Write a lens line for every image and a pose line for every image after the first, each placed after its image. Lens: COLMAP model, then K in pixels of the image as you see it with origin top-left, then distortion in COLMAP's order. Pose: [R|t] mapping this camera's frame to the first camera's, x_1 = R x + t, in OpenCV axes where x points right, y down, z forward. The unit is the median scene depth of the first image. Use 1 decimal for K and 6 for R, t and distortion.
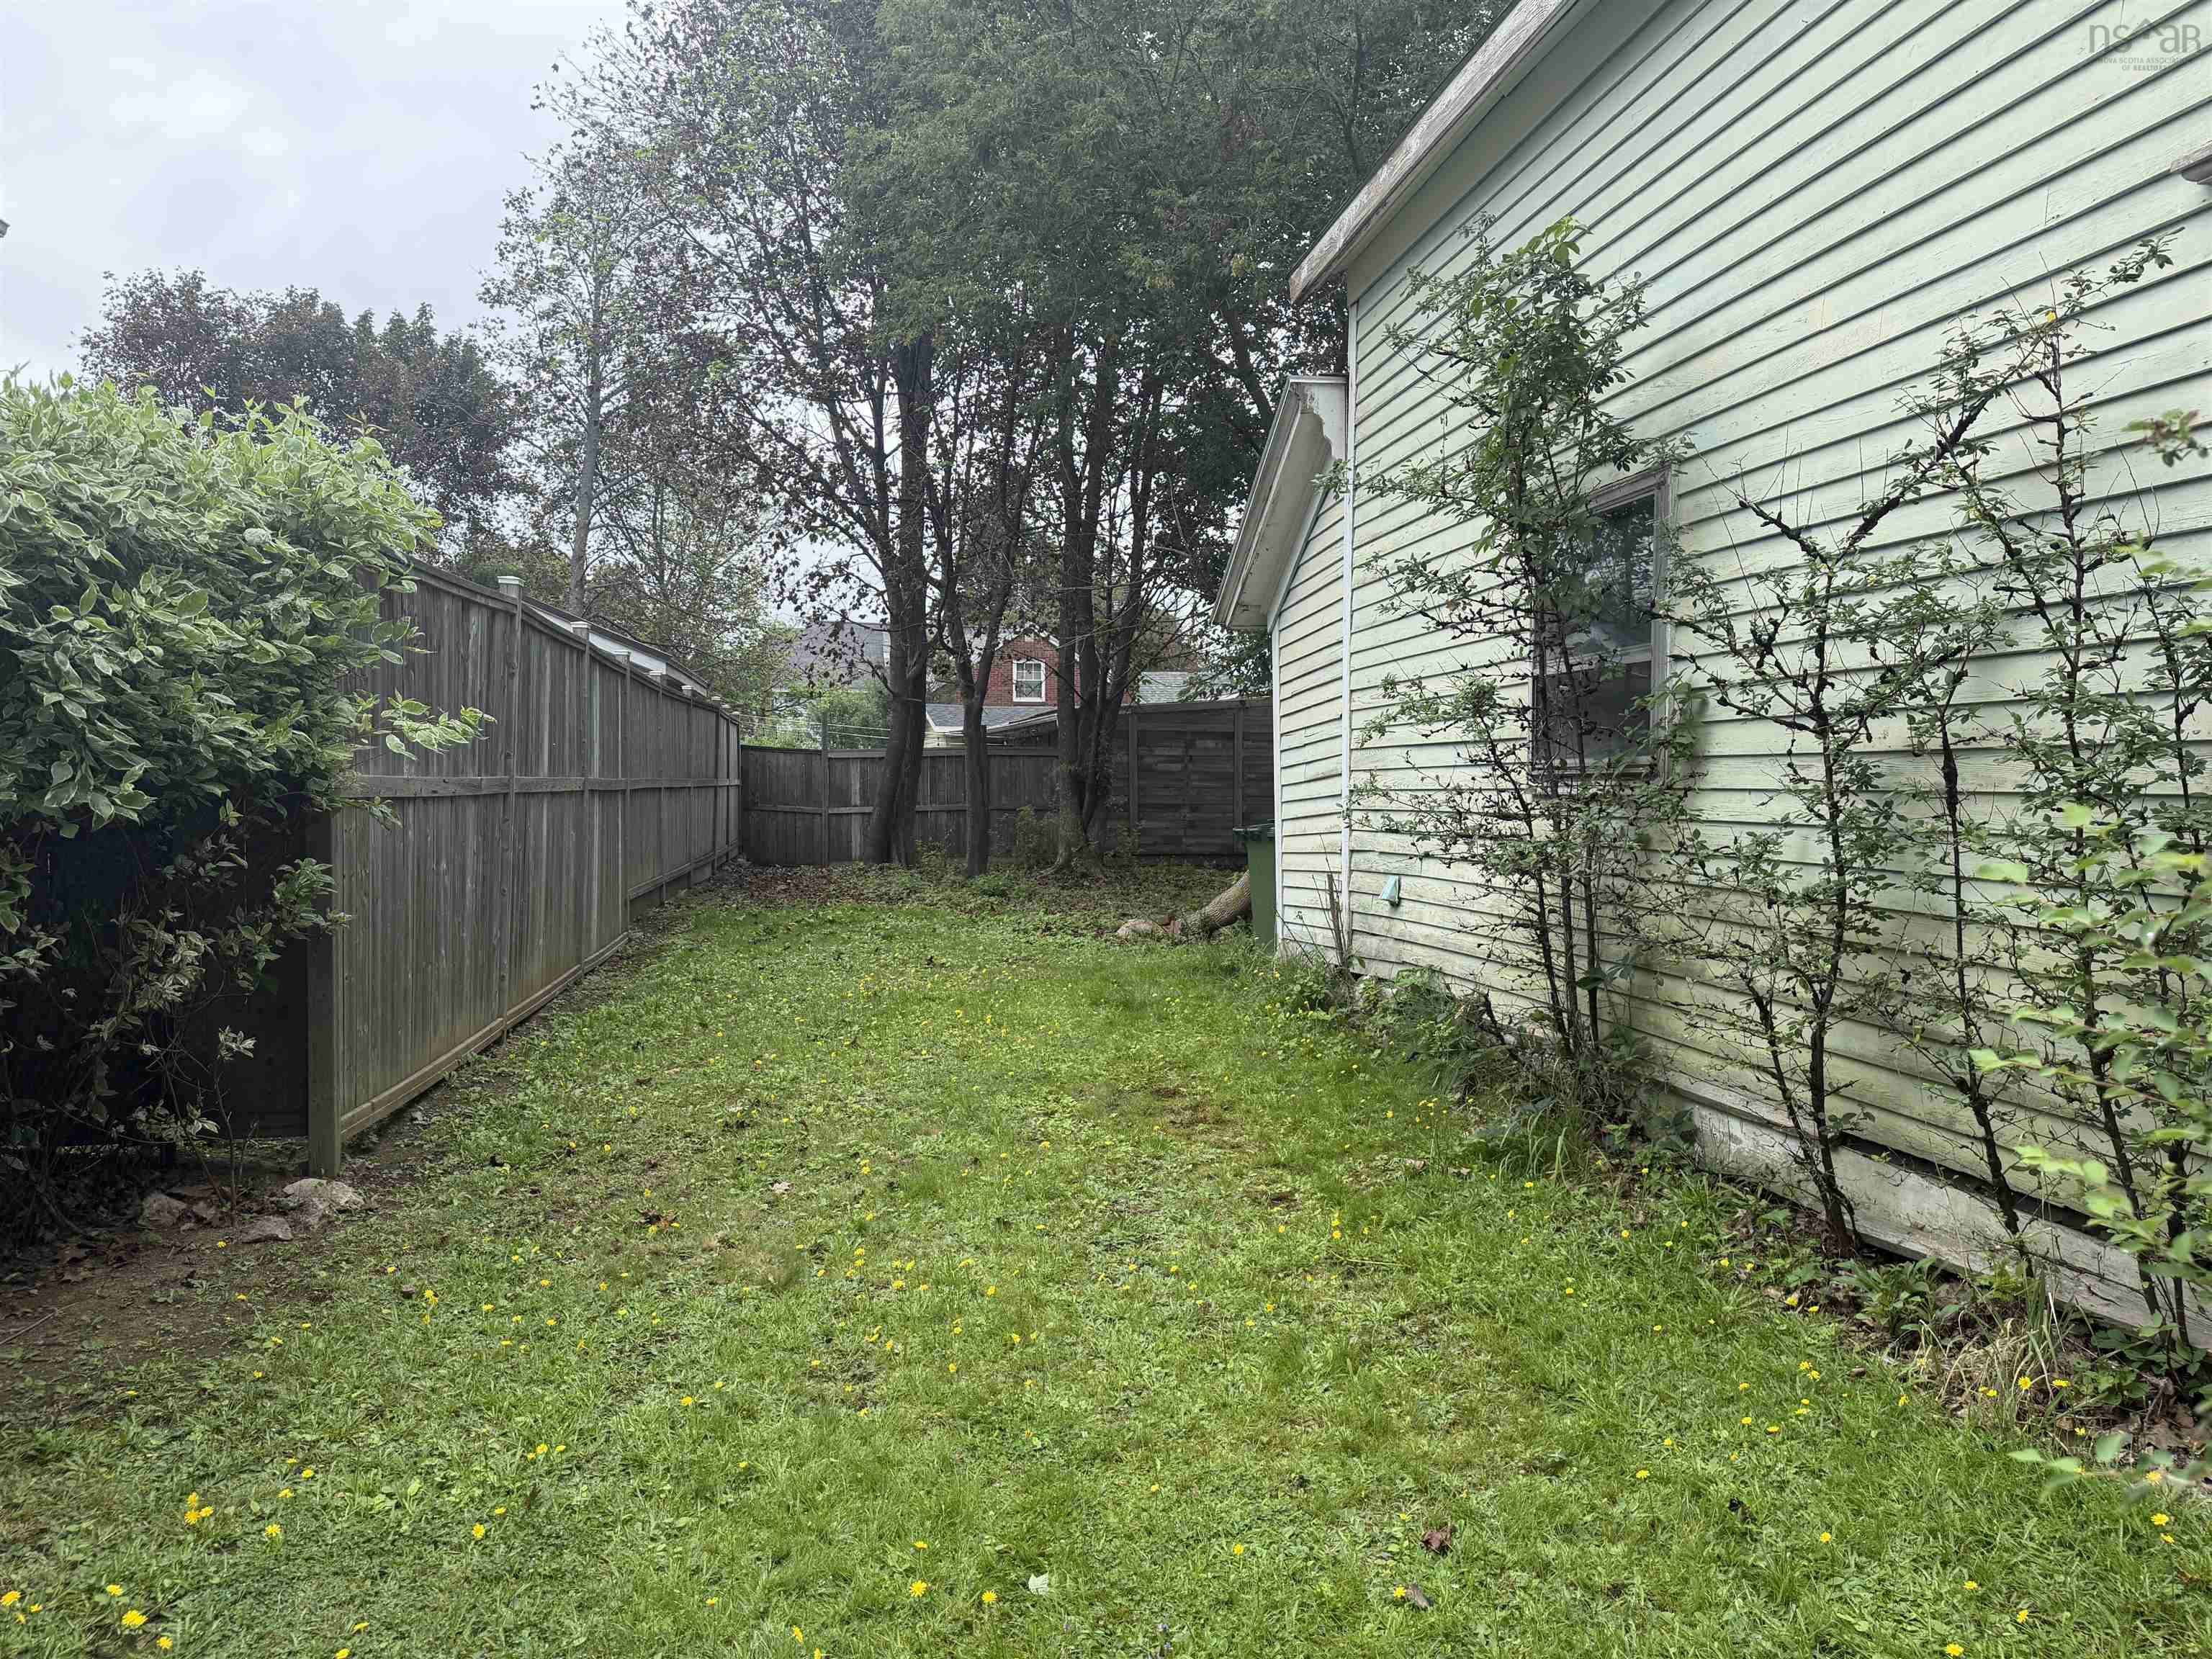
lens RADIAL K [[1540.5, 0, 1086.2], [0, 1540.5, 821.8], [0, 0, 1]] dist [0.145235, -0.263571]
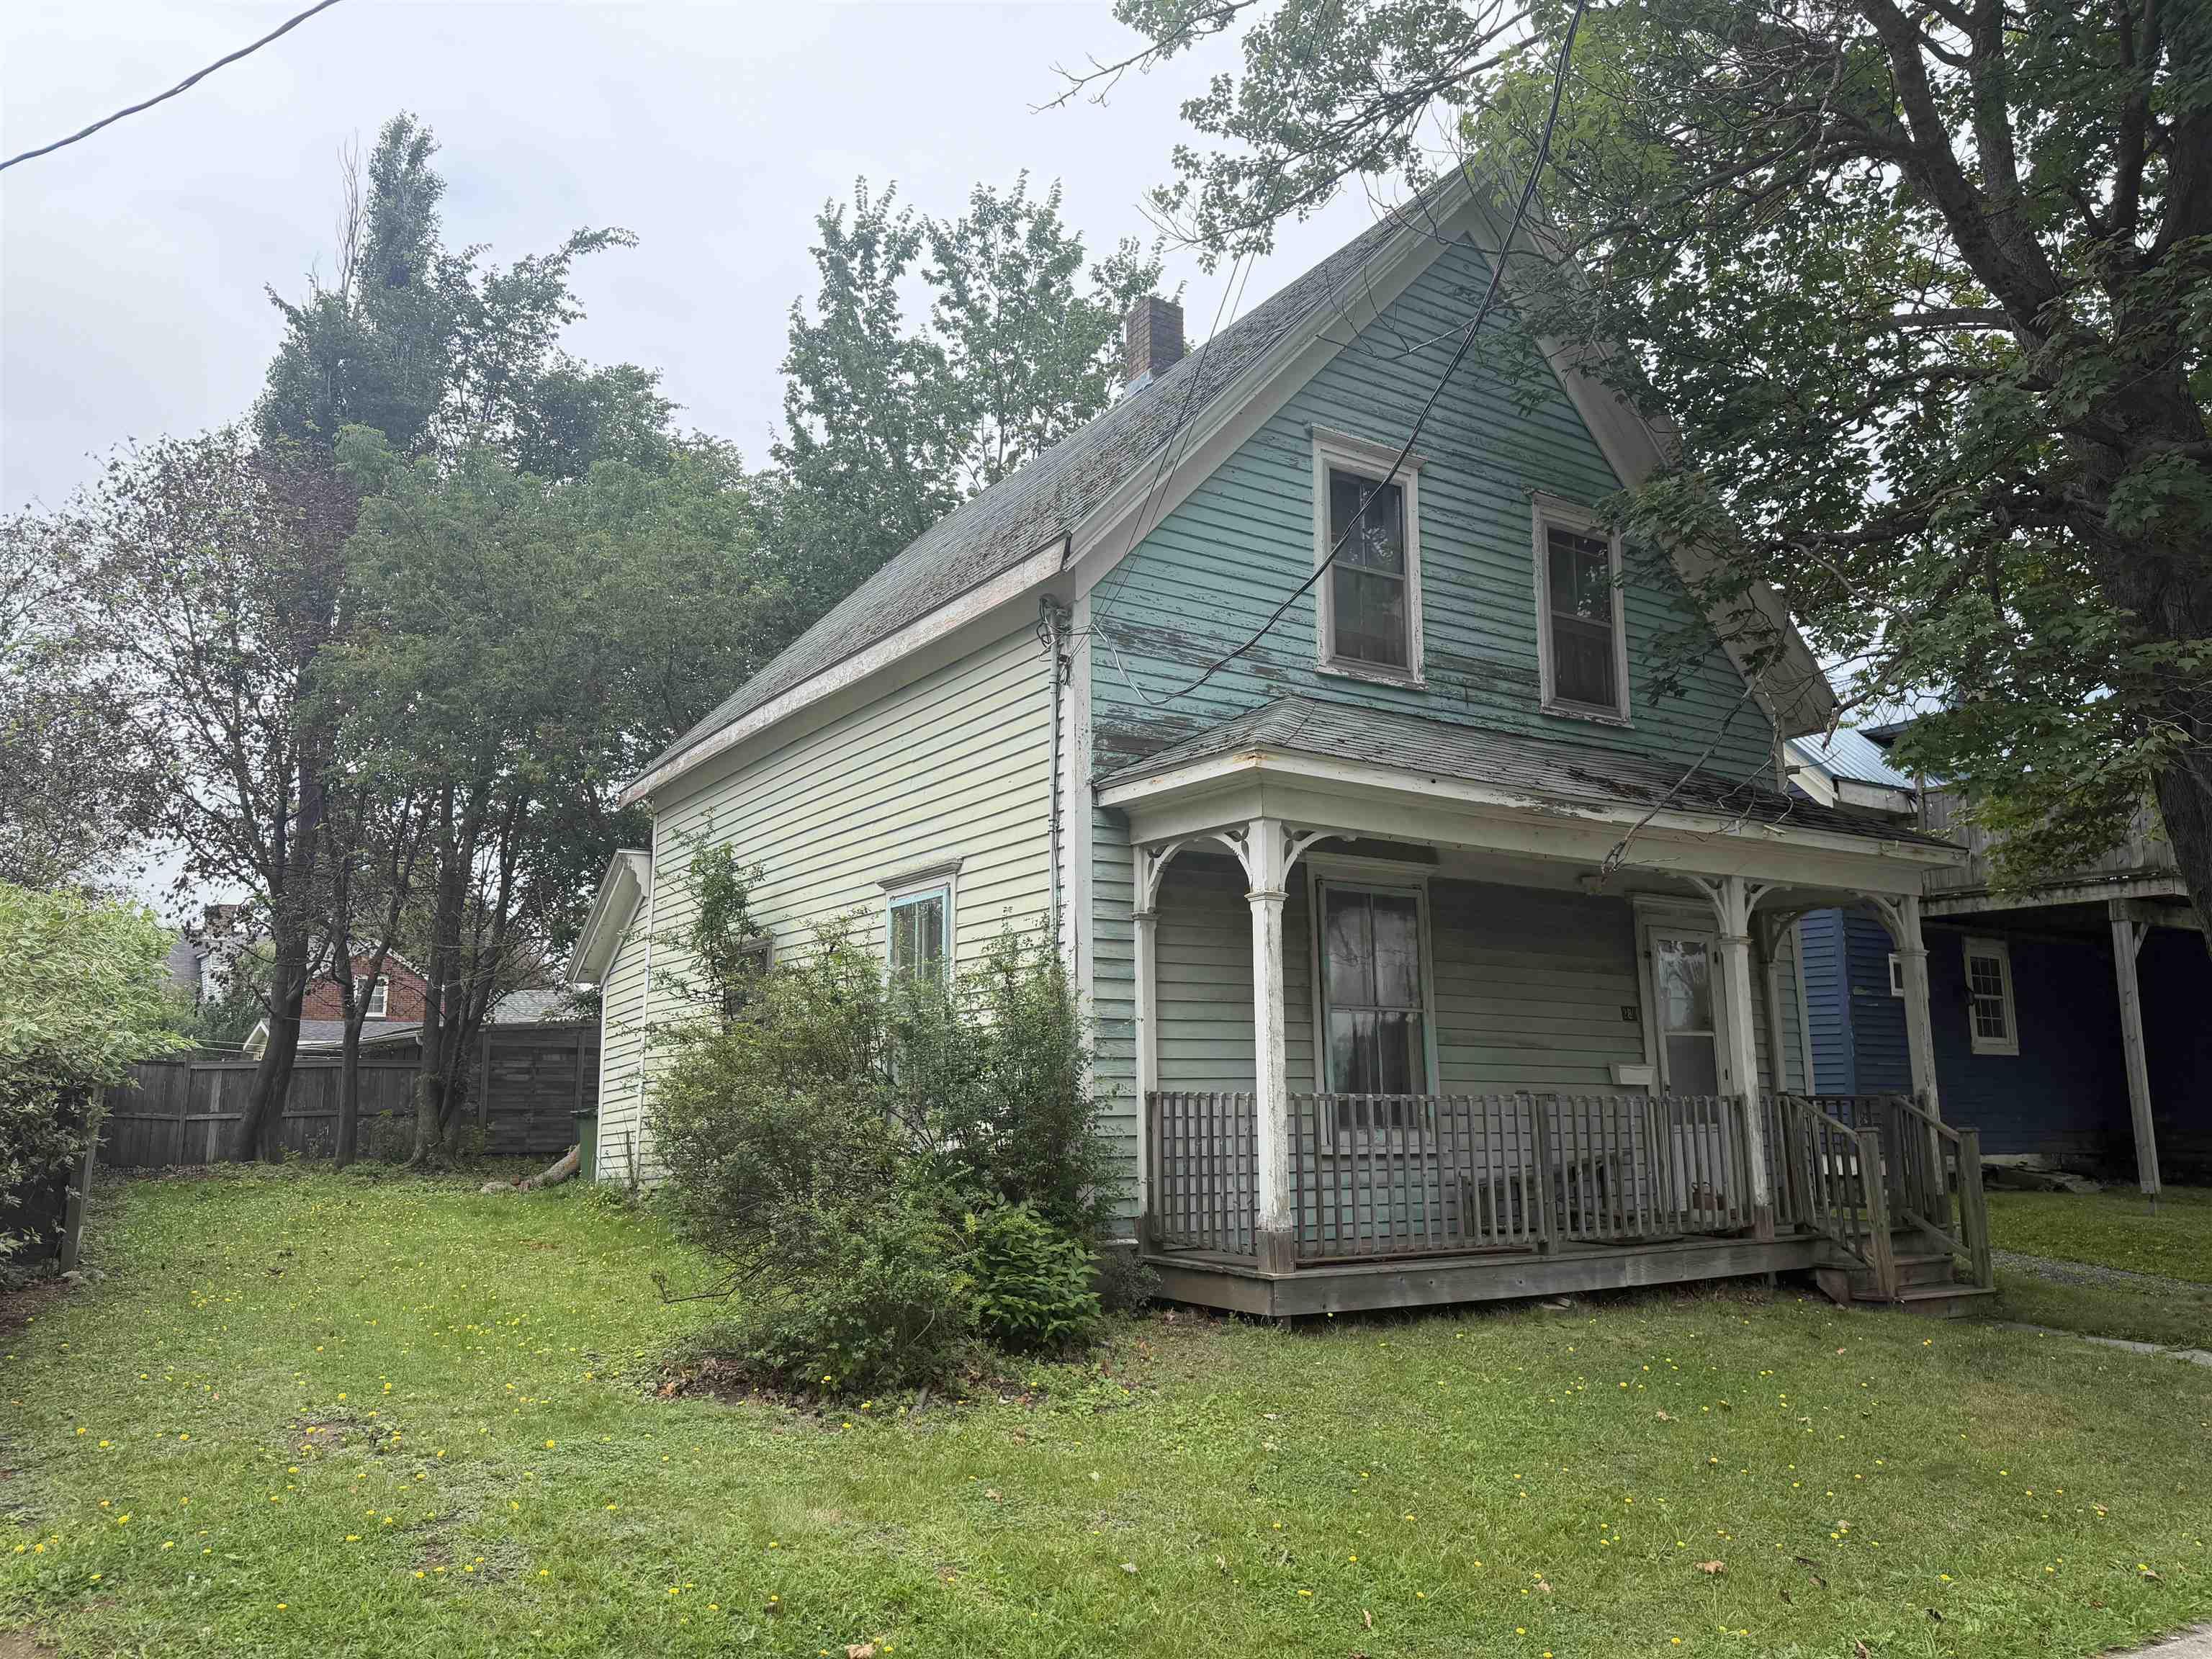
lens RADIAL K [[1540.5, 0, 1086.2], [0, 1540.5, 821.8], [0, 0, 1]] dist [0.145235, -0.263571]
pose [[0.918860, 0.066195, 0.388992, -0.045226], [0.013321, 0.980062, -0.198244, 0.028774], [-0.394359, 0.187341, 0.899658, -0.513800]]
